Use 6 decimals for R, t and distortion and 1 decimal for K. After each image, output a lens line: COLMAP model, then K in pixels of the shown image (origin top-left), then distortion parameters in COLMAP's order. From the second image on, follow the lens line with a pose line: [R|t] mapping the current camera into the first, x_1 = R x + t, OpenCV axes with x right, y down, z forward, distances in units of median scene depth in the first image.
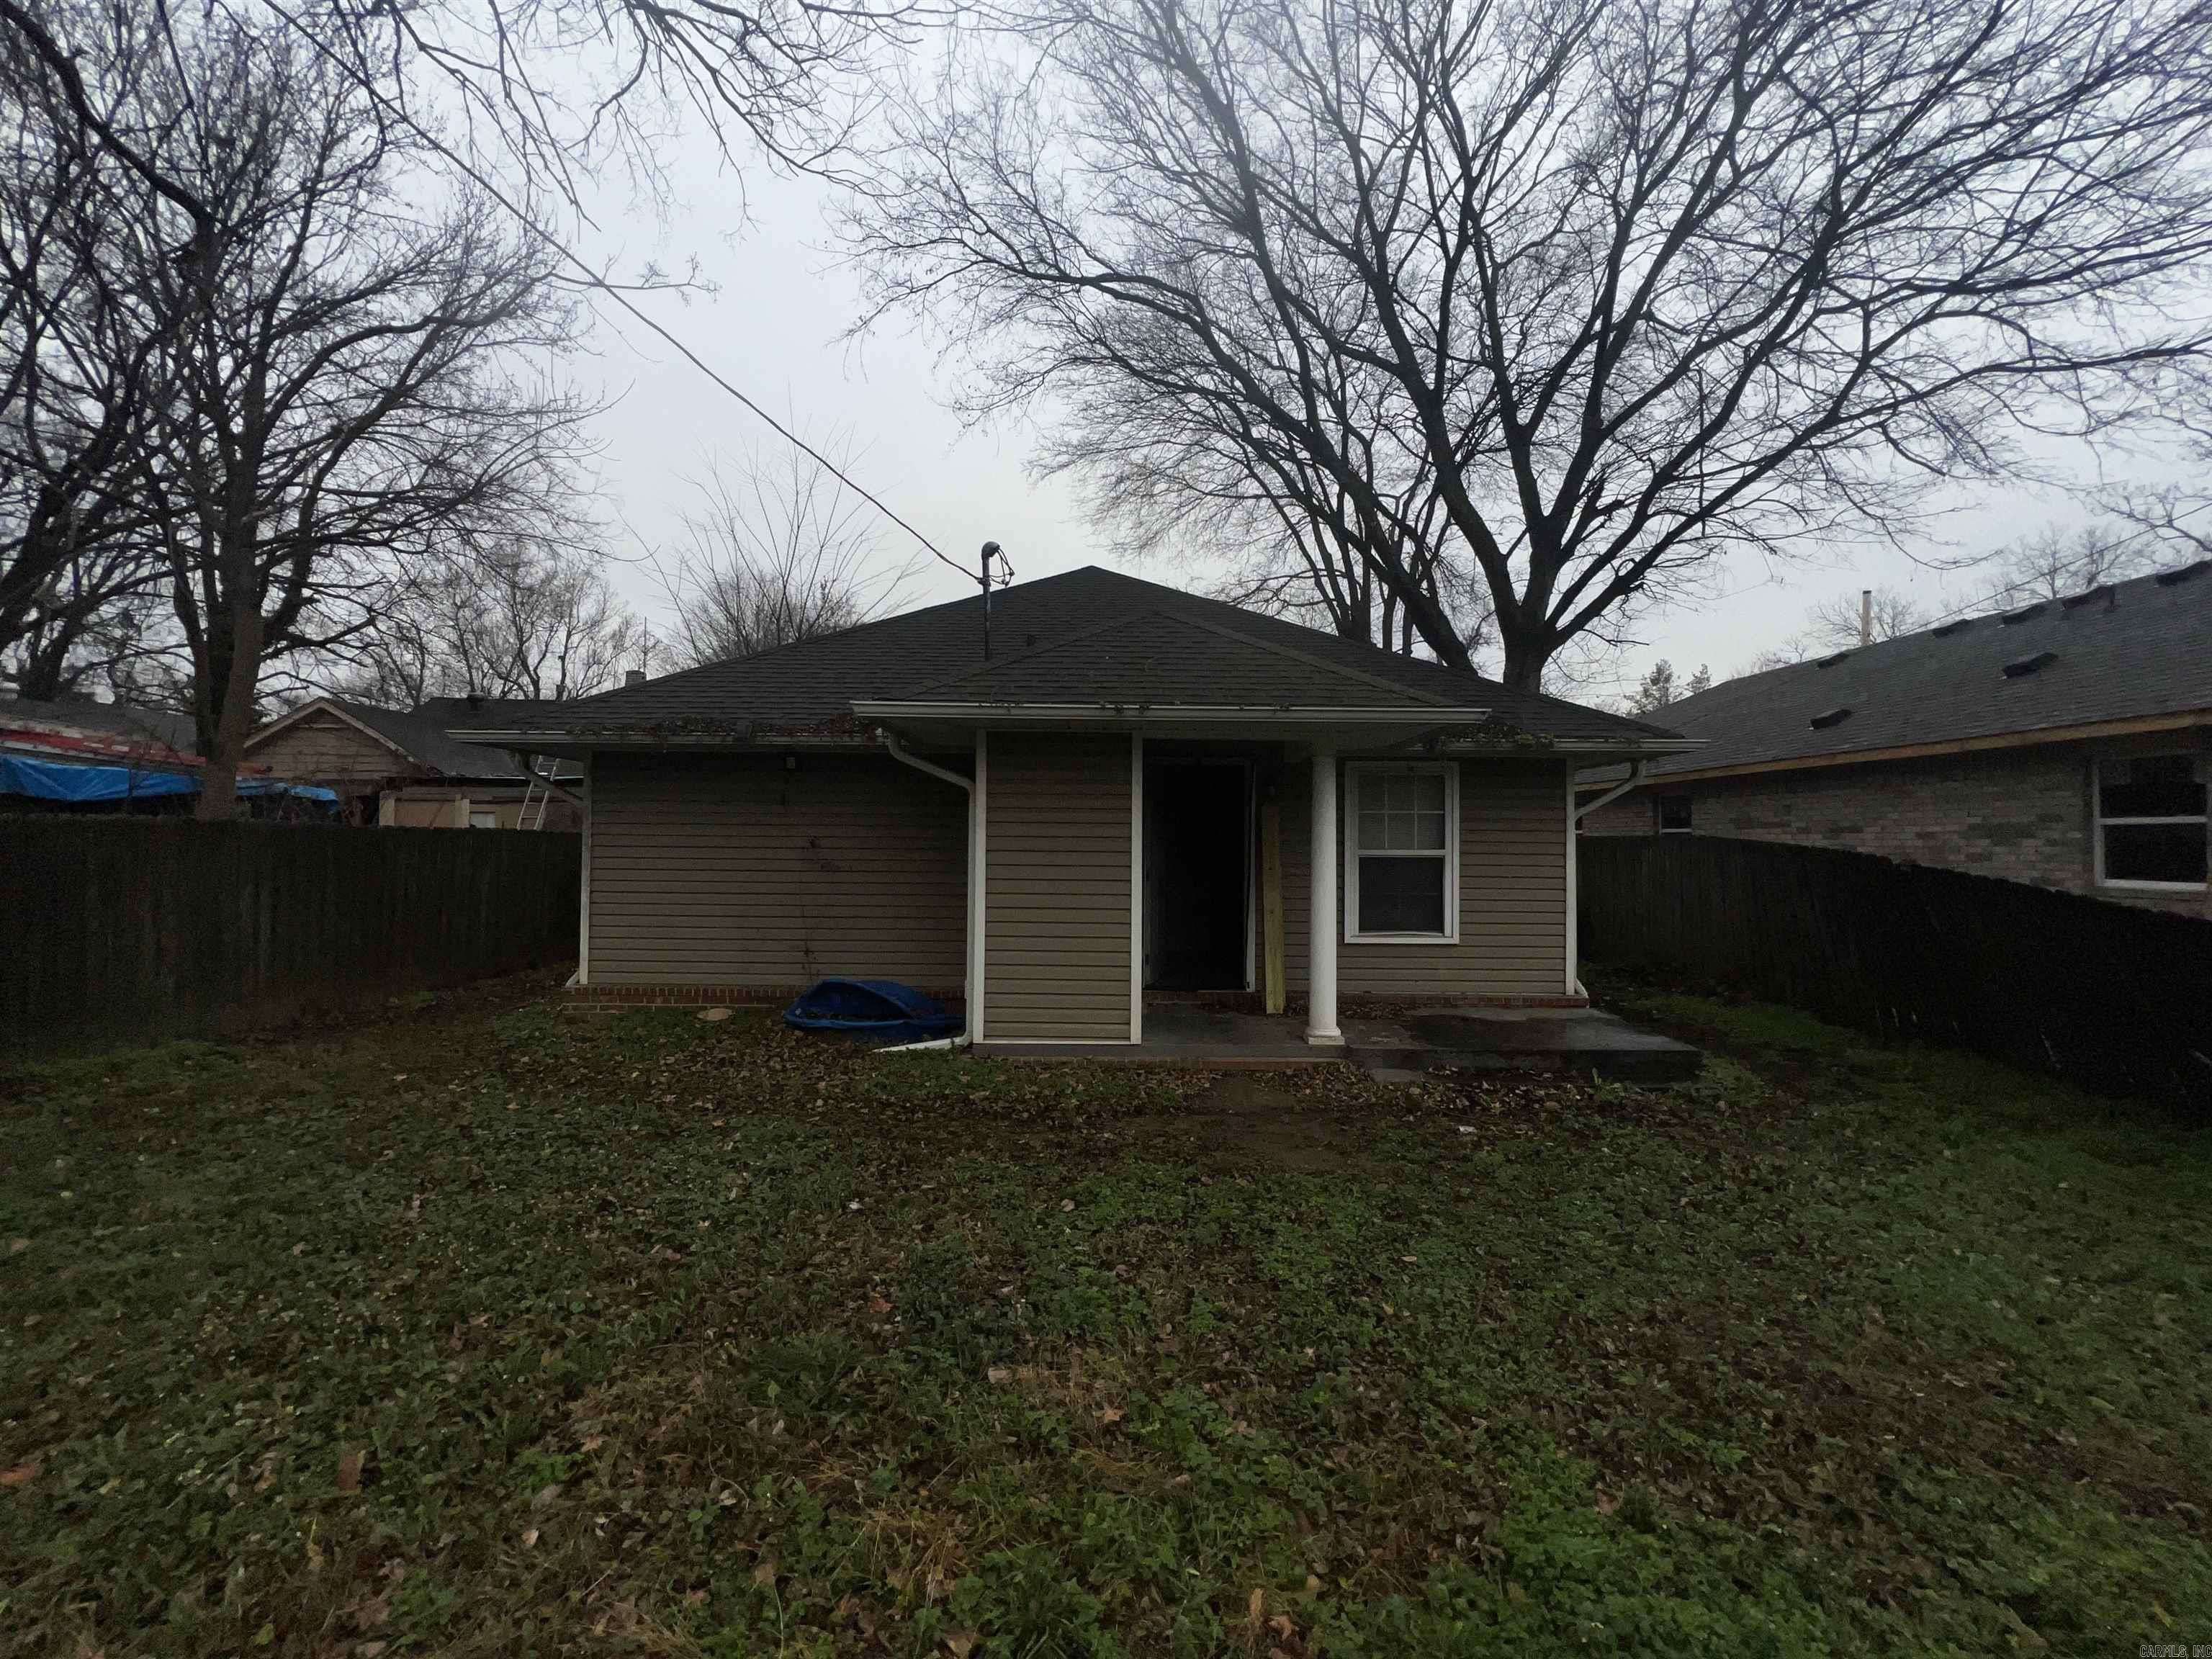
lens RADIAL K [[873.1, 0, 1106.0], [0, 873.1, 829.5], [0, 0, 1]] dist [-0.021545, -0.000550]
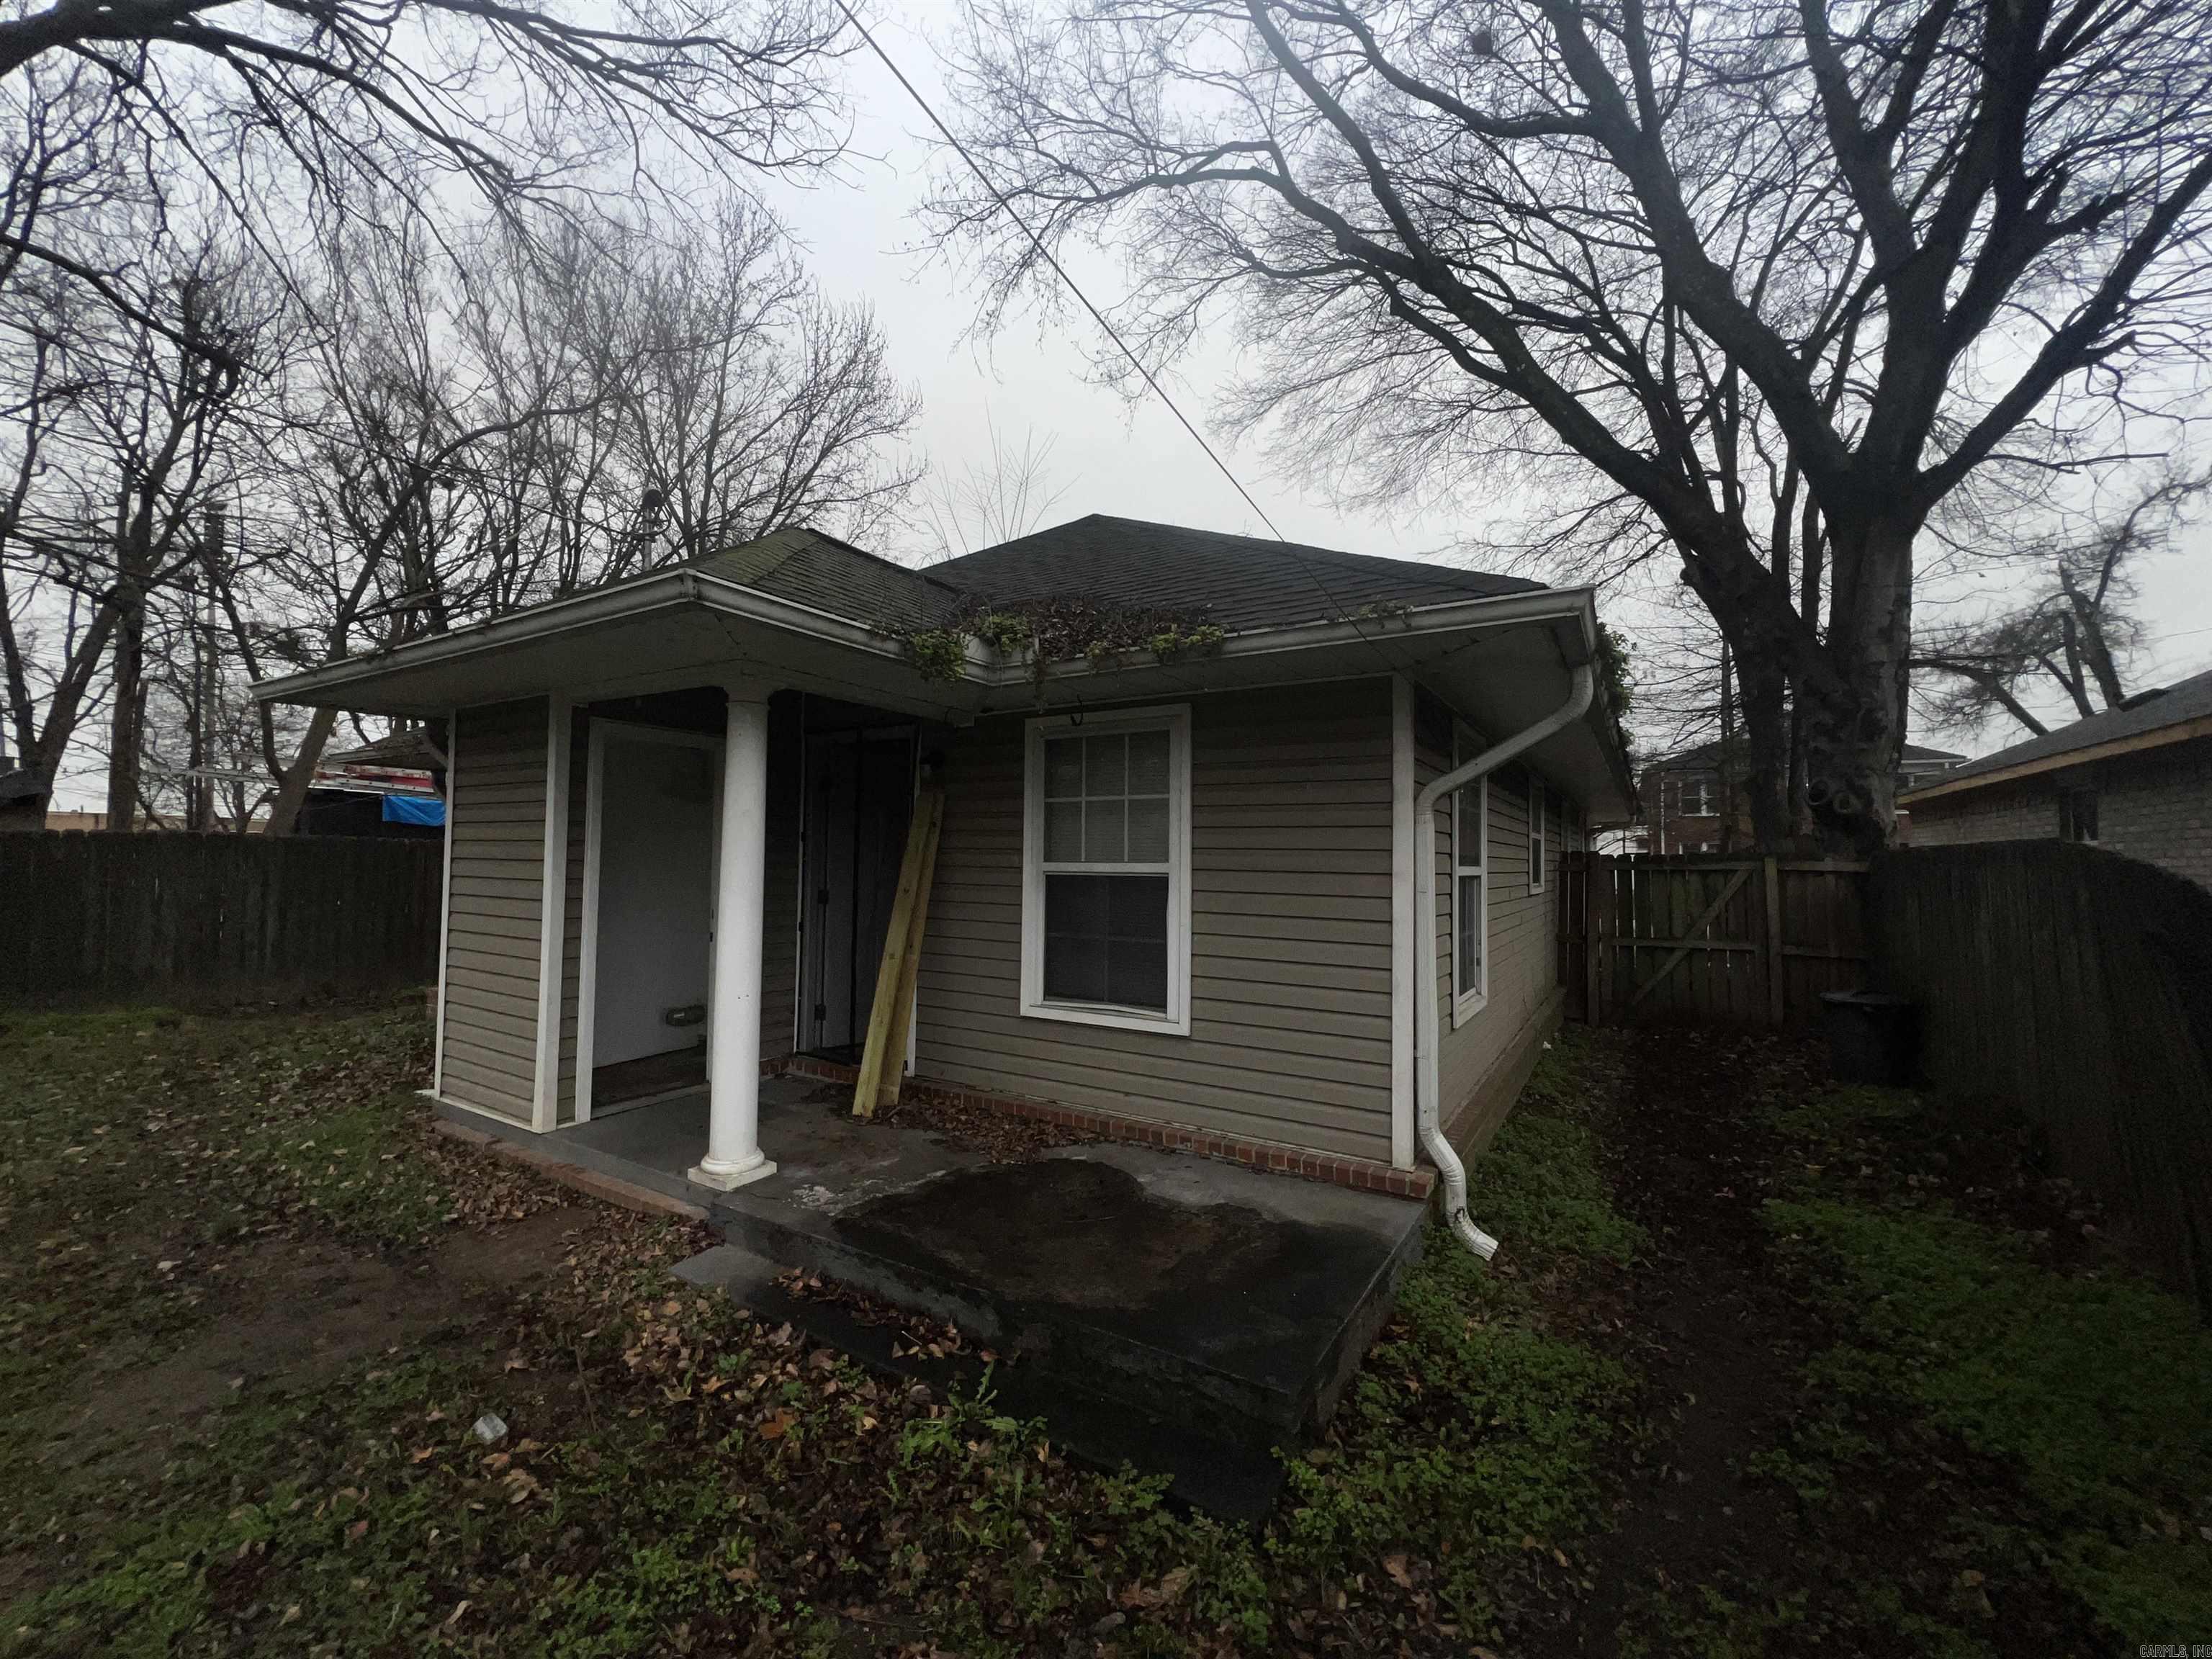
lens RADIAL K [[873.1, 0, 1106.0], [0, 873.1, 829.5], [0, 0, 1]] dist [-0.021545, -0.000550]
pose [[0.854953, -0.030637, -0.517800, 0.648053], [0.021318, 0.999486, -0.023939, 0.014453], [0.518268, 0.009428, 0.855167, 0.504712]]
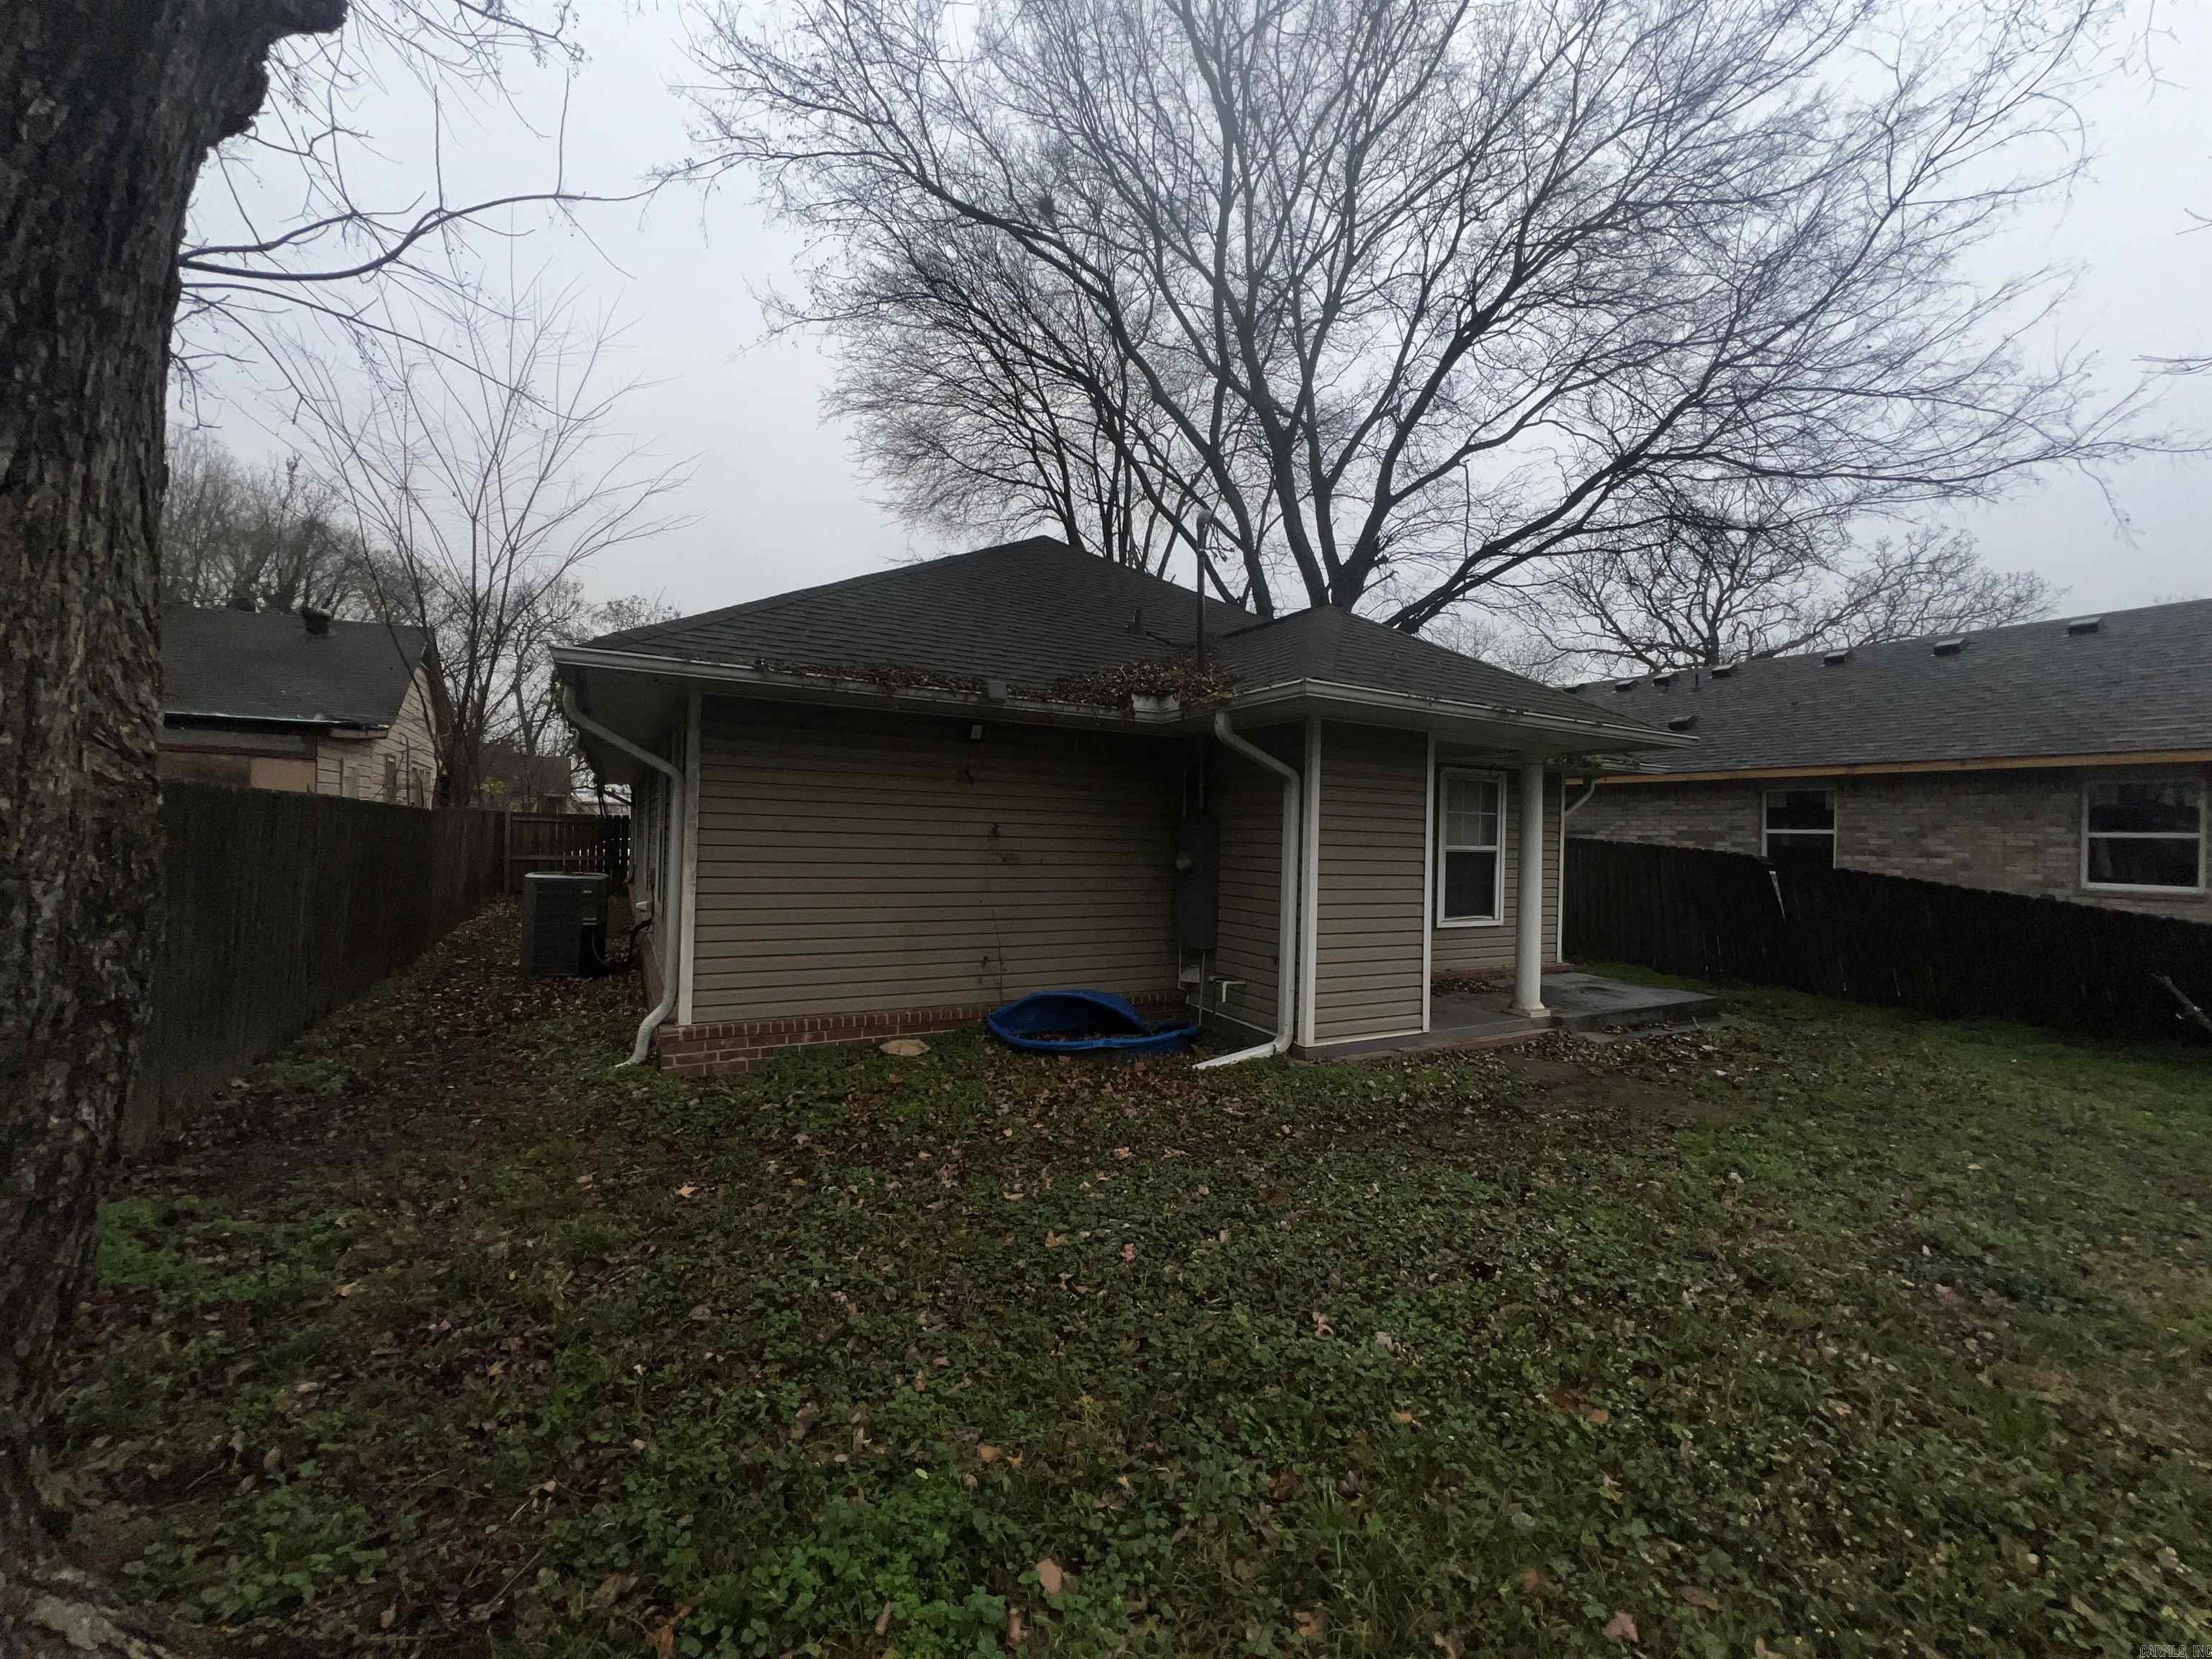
lens RADIAL K [[873.1, 0, 1106.0], [0, 873.1, 829.5], [0, 0, 1]] dist [-0.021545, -0.000550]
pose [[0.881421, 0.019829, 0.471914, -0.631392], [-0.034157, 0.999178, 0.021814, -0.006689], [-0.471094, -0.035347, 0.881374, 0.216534]]
